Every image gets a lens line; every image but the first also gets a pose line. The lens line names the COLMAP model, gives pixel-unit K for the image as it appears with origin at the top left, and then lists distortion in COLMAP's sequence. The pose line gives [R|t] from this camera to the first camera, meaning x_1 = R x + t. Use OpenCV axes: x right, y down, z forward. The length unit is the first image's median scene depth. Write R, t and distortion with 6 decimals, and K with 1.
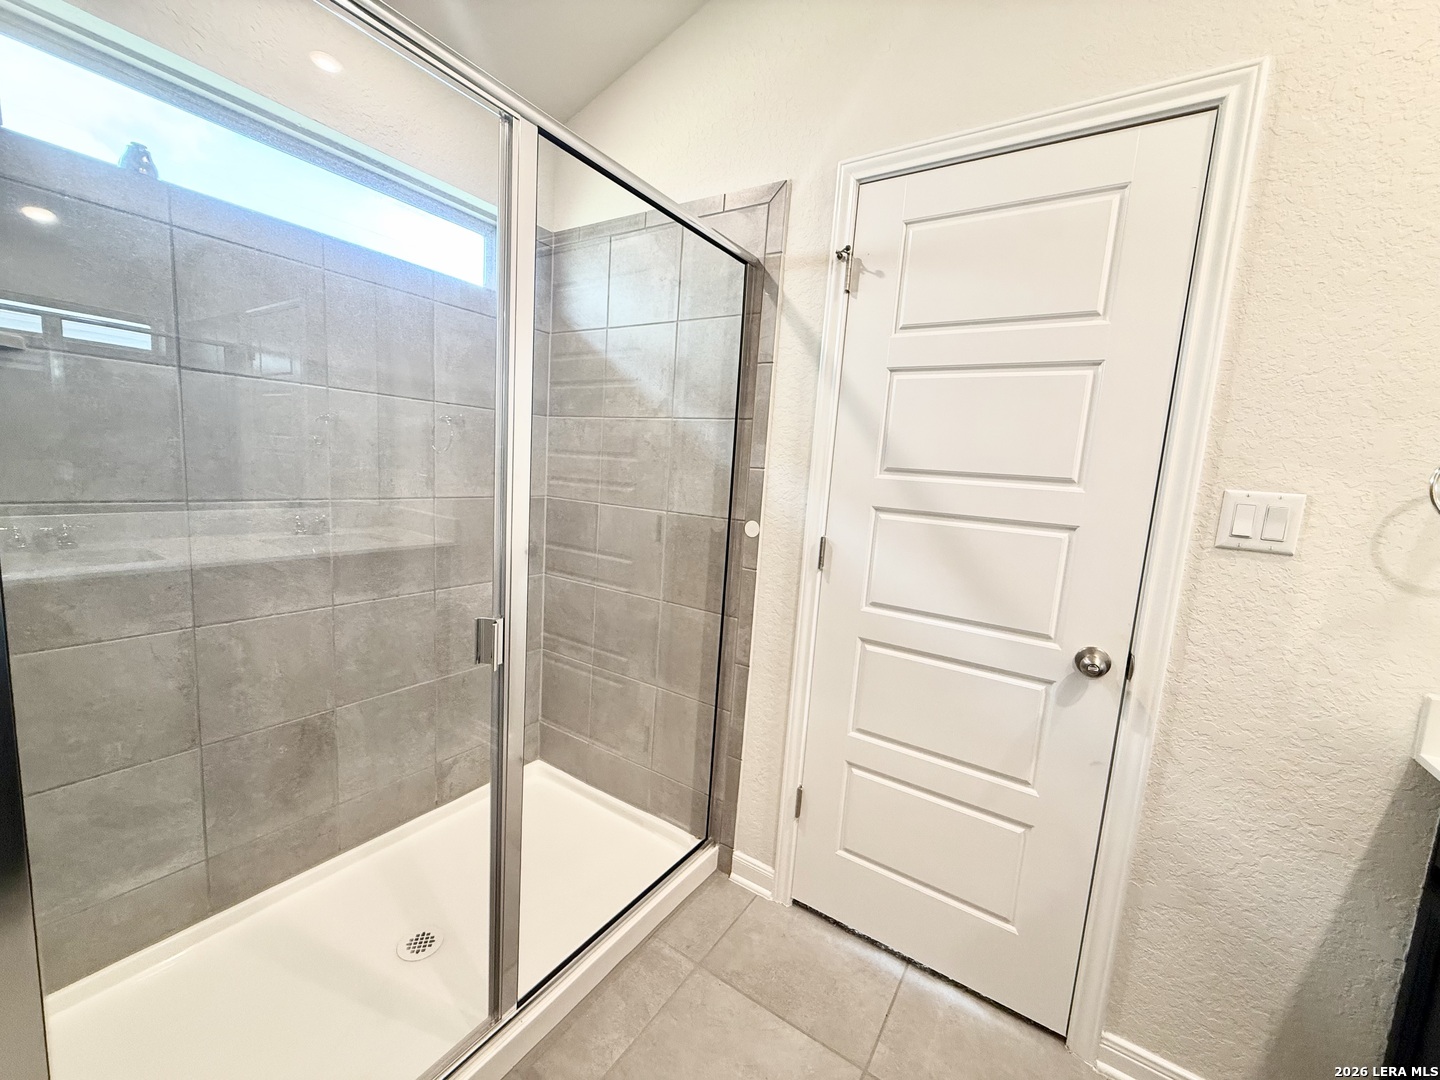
lens RADIAL K [[574.5, 0, 718.4], [0, 574.5, 539.5], [0, 0, 1]] dist [0.000365, -0.000178]
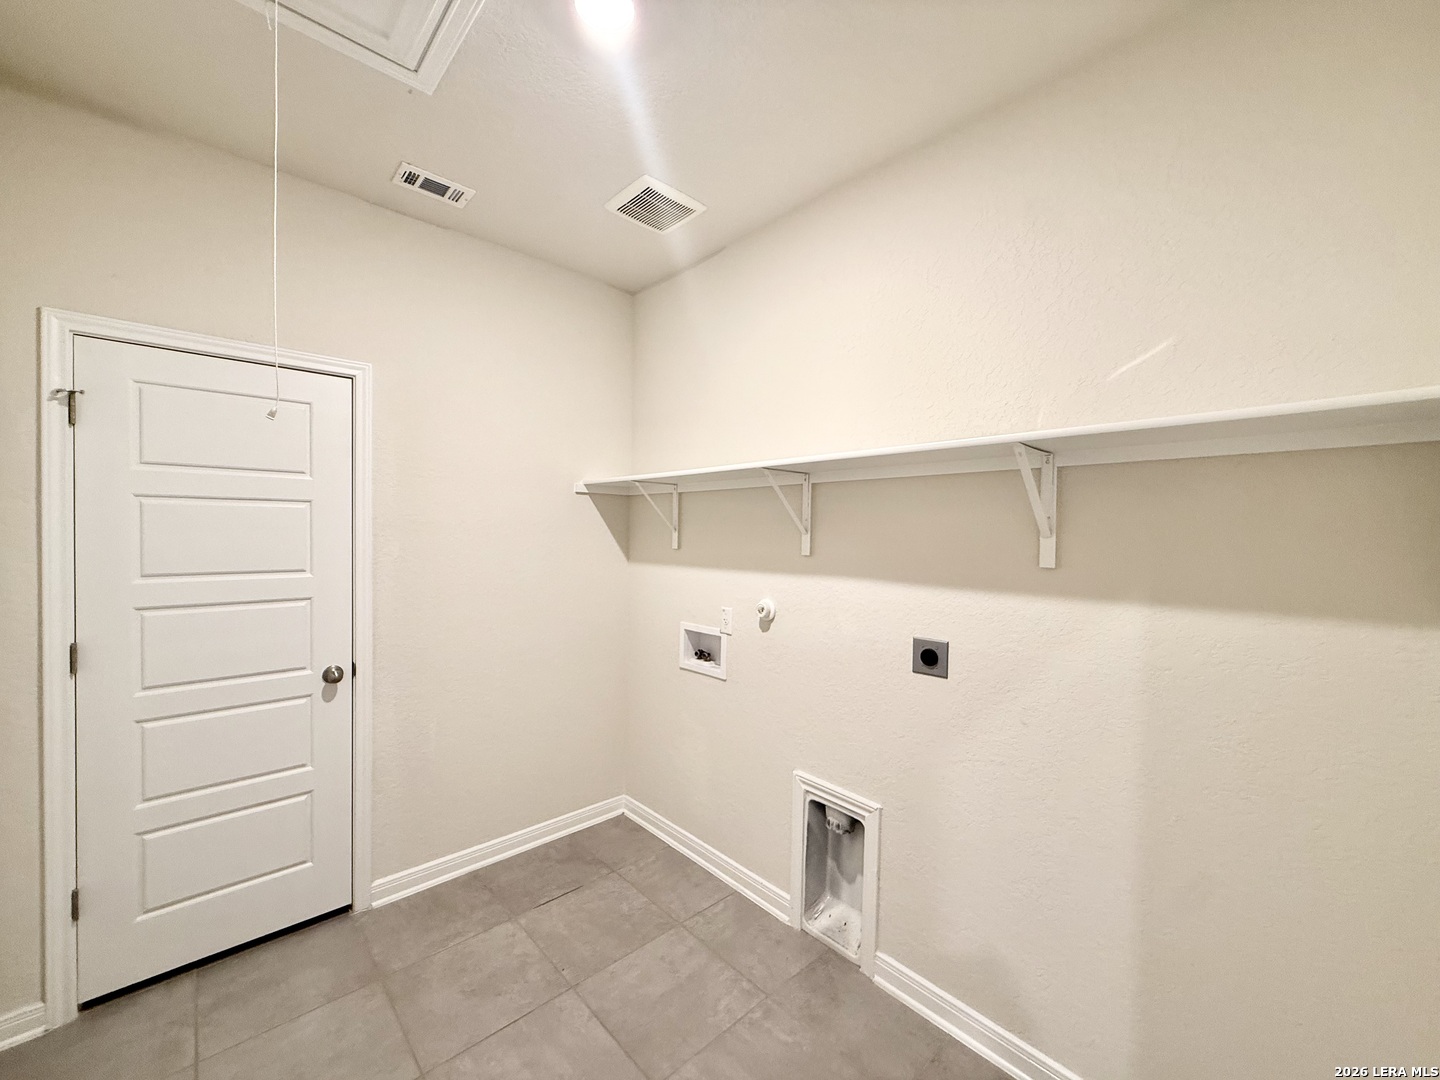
lens RADIAL K [[574.5, 0, 718.4], [0, 574.5, 543.2], [0, 0, 1]] dist [0.000365, -0.000178]
pose [[0.241436, -0.078897, 0.967204, -0.694642], [0.125437, 0.990865, 0.049516, -0.113396], [-0.962276, 0.109368, 0.249127, -0.567855]]
